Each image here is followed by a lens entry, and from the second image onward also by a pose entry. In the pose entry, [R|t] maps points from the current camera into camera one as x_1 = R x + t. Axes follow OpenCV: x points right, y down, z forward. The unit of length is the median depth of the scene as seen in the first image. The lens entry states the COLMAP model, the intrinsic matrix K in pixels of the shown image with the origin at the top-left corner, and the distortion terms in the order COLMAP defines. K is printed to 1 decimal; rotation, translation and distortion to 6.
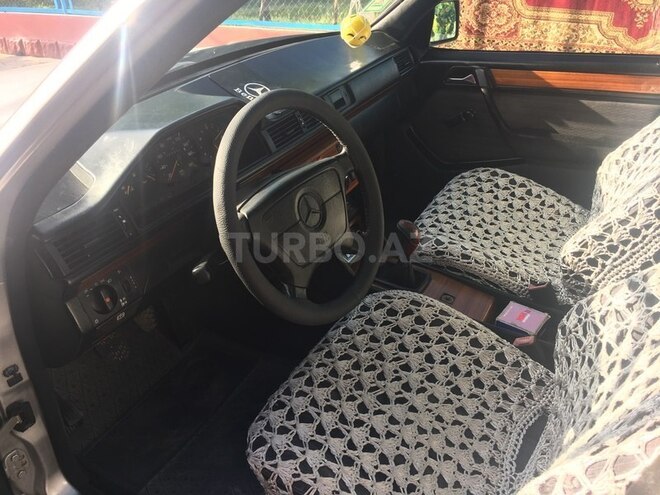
lens RADIAL K [[562.0, 0, 328.2], [0, 562.0, 247.4], [0, 0, 1]] dist [0.083733, -0.120651]
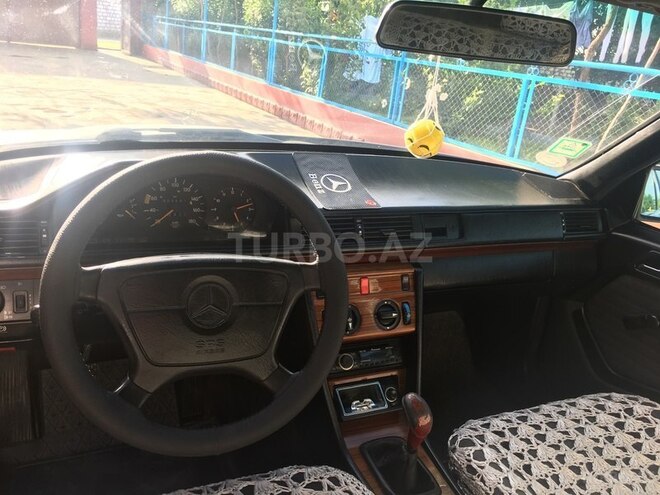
lens RADIAL K [[562.0, 0, 328.2], [0, 562.0, 247.4], [0, 0, 1]] dist [0.083733, -0.120651]
pose [[0.798035, 0.325210, -0.507325, 0.283697], [-0.428774, 0.897989, -0.098836, -0.080022], [0.423430, 0.296402, 0.856068, 0.217192]]
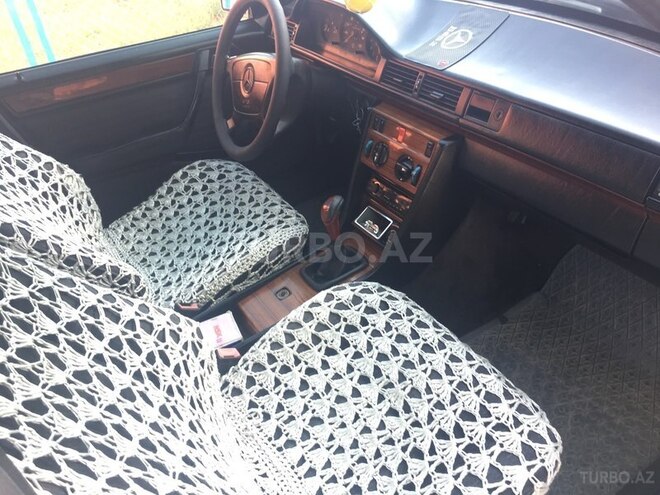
lens RADIAL K [[562.0, 0, 328.2], [0, 562.0, 247.4], [0, 0, 1]] dist [0.083733, -0.120651]
pose [[-0.461535, 0.628675, -0.625901, 0.599770], [-0.324608, 0.536932, 0.778675, -0.595668], [0.825600, 0.562558, -0.043740, 0.875924]]
